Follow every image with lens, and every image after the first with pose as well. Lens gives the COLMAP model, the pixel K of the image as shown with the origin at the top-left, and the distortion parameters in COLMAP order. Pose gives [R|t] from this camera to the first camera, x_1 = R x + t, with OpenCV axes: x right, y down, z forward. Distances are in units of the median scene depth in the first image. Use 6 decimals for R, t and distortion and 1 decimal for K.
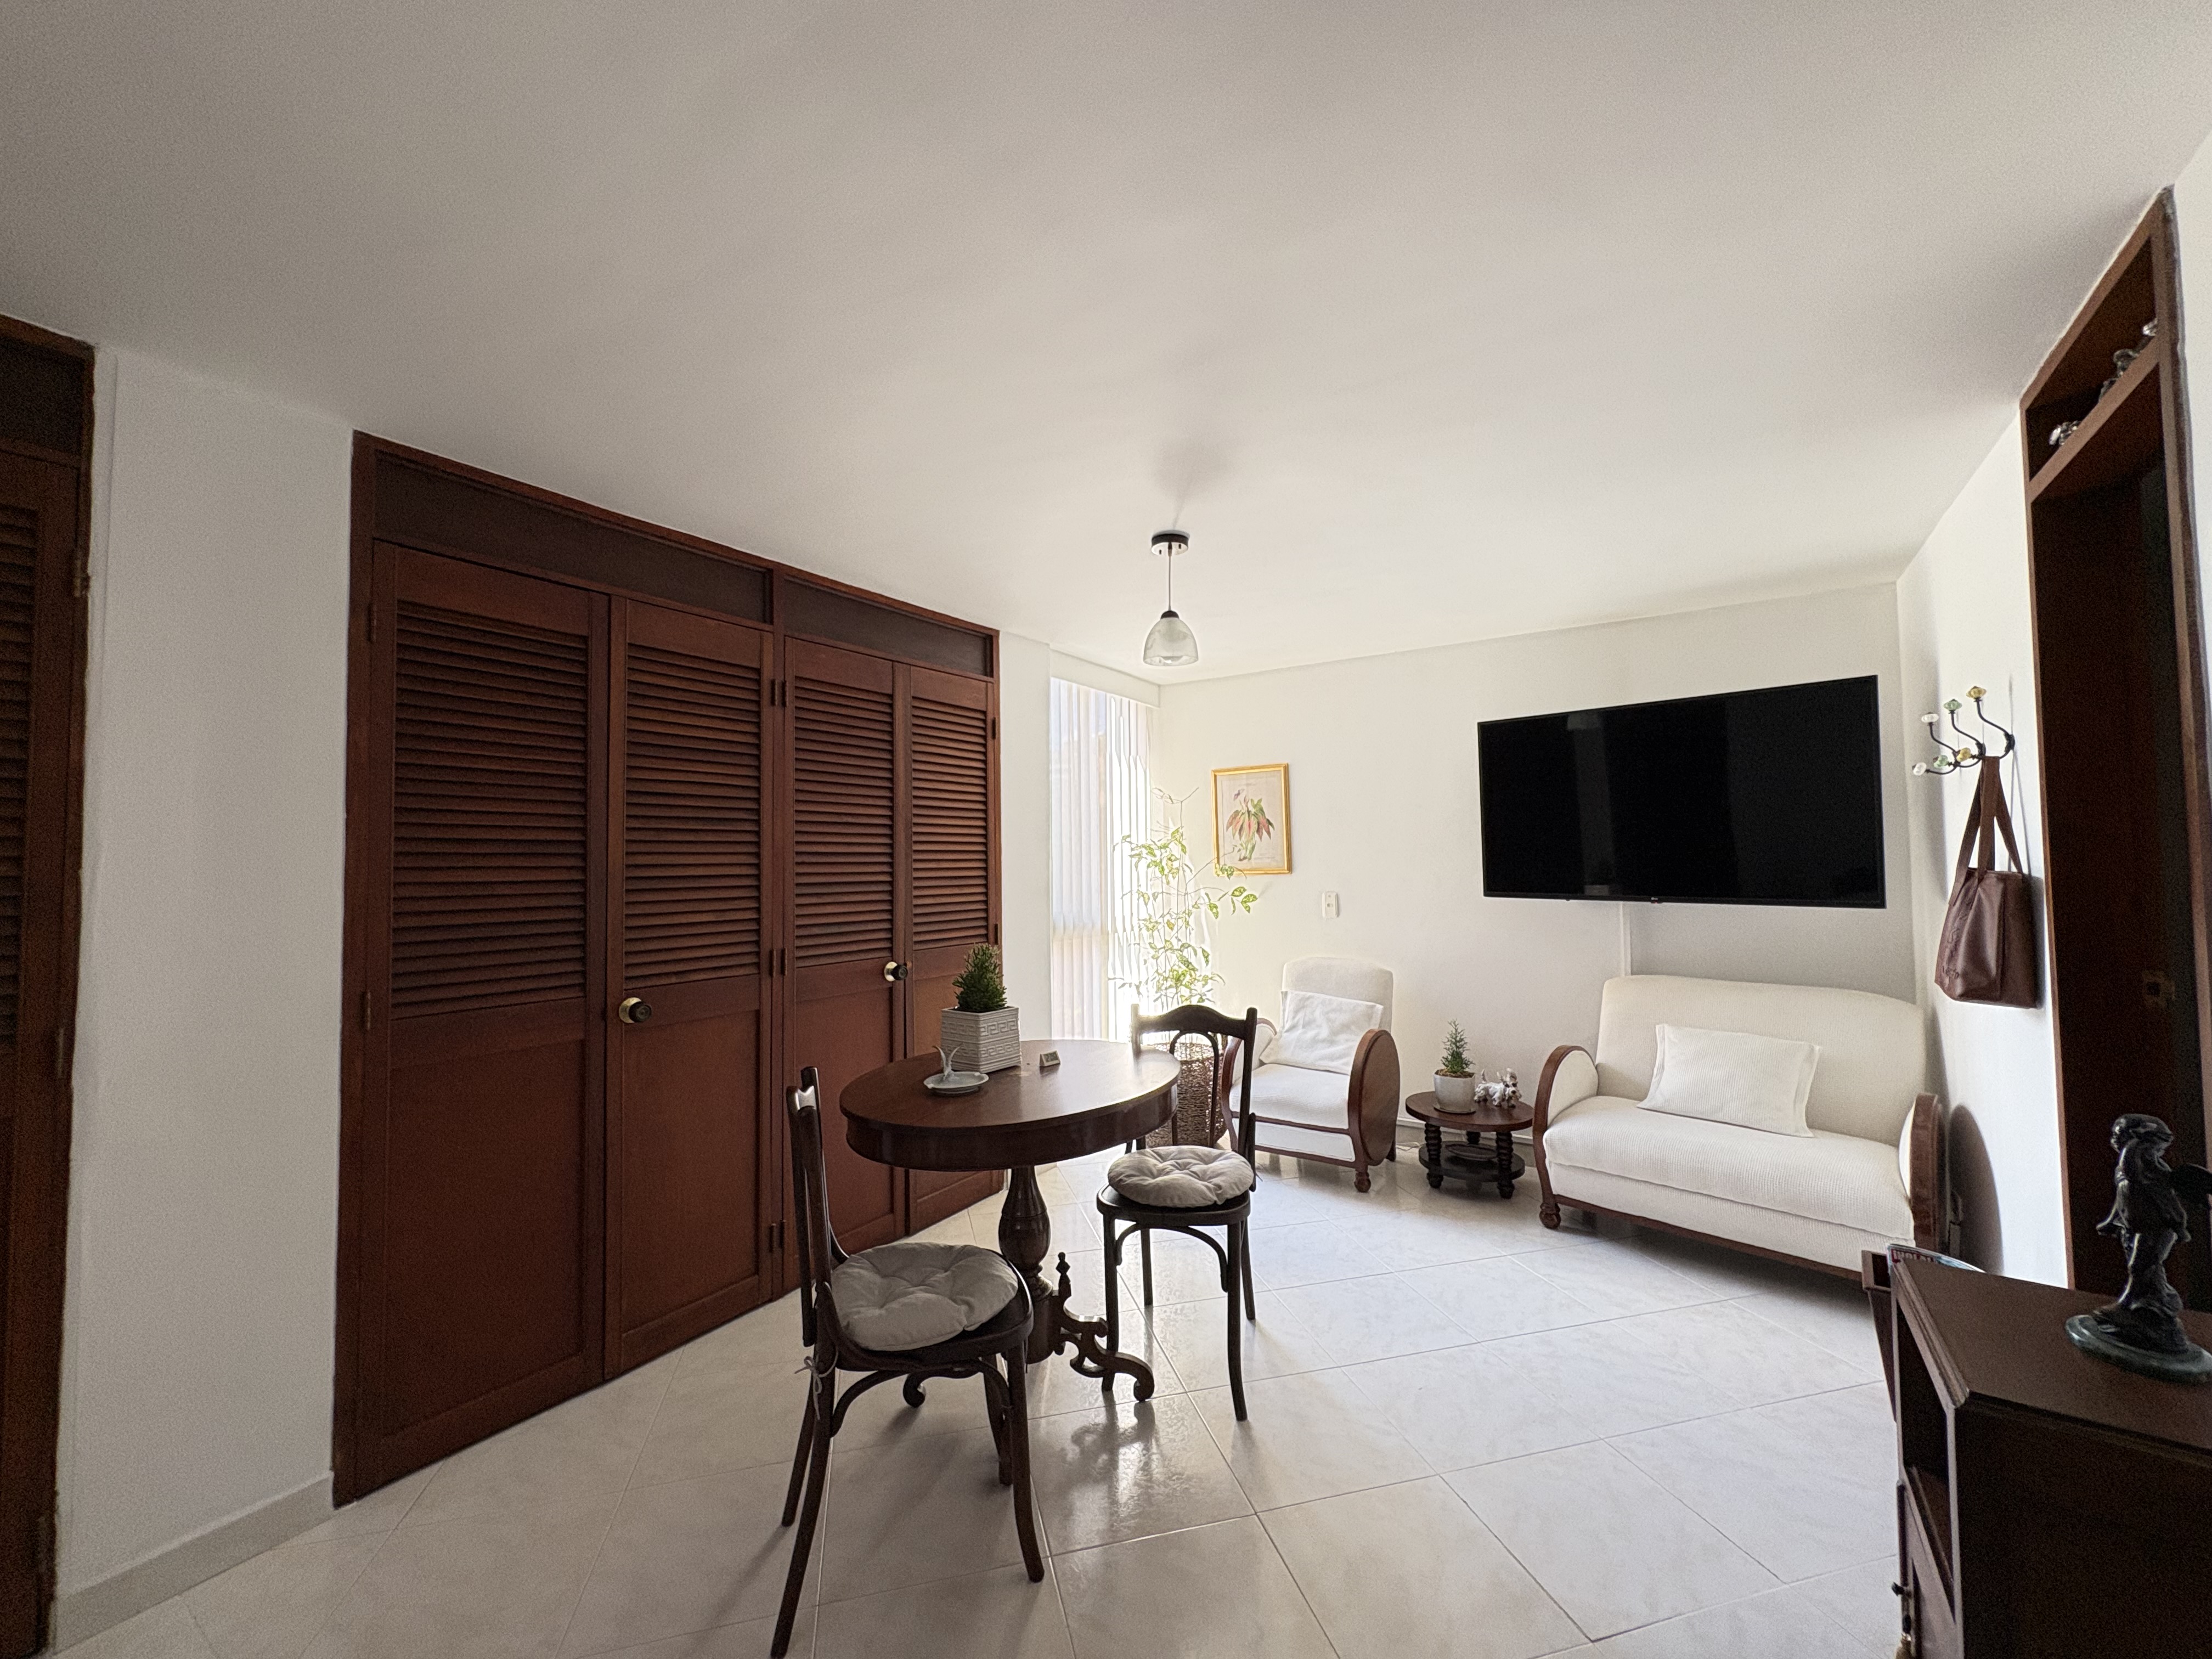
lens RADIAL K [[882.0, 0, 1118.3], [0, 882.0, 832.9], [0, 0, 1]] dist [-0.000605, -0.000013]
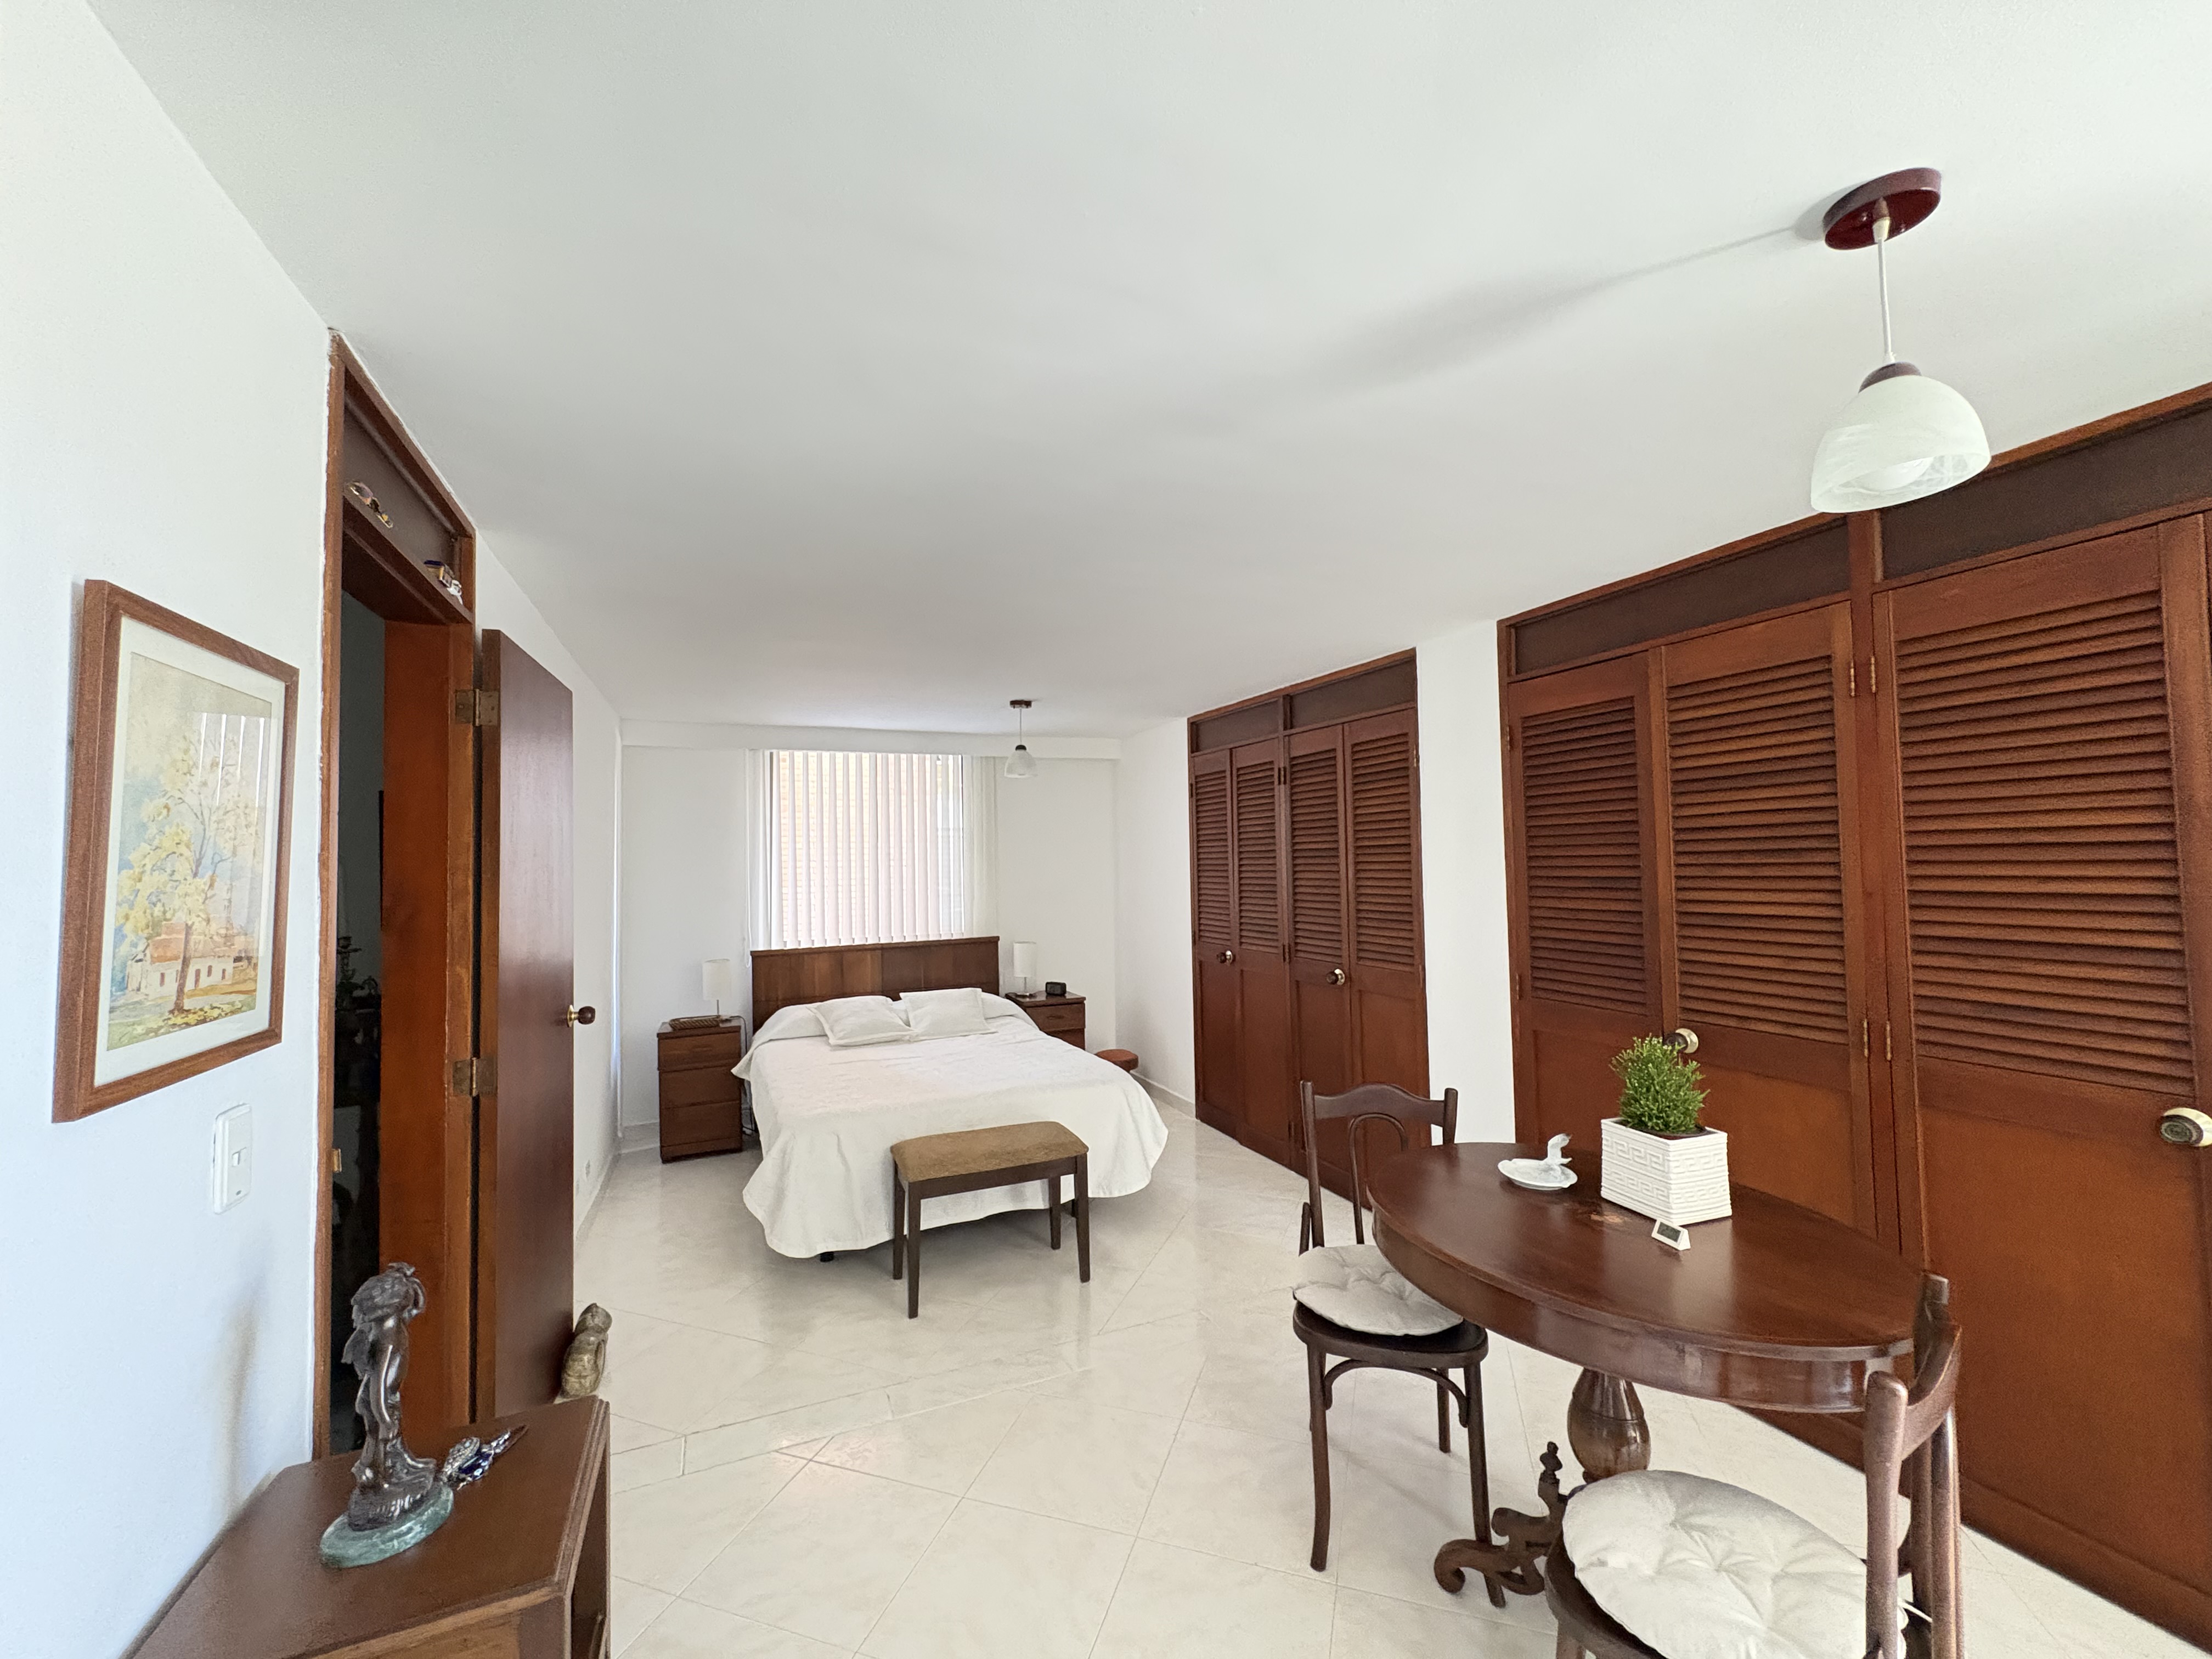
lens RADIAL K [[882.0, 0, 1107.7], [0, 882.0, 831.7], [0, 0, 1]] dist [-0.000605, -0.000013]
pose [[-0.527432, 0.014789, -0.849469, 0.605770], [0.080500, 0.996220, -0.032638, -0.057142], [0.845775, -0.085597, -0.526629, 0.872398]]
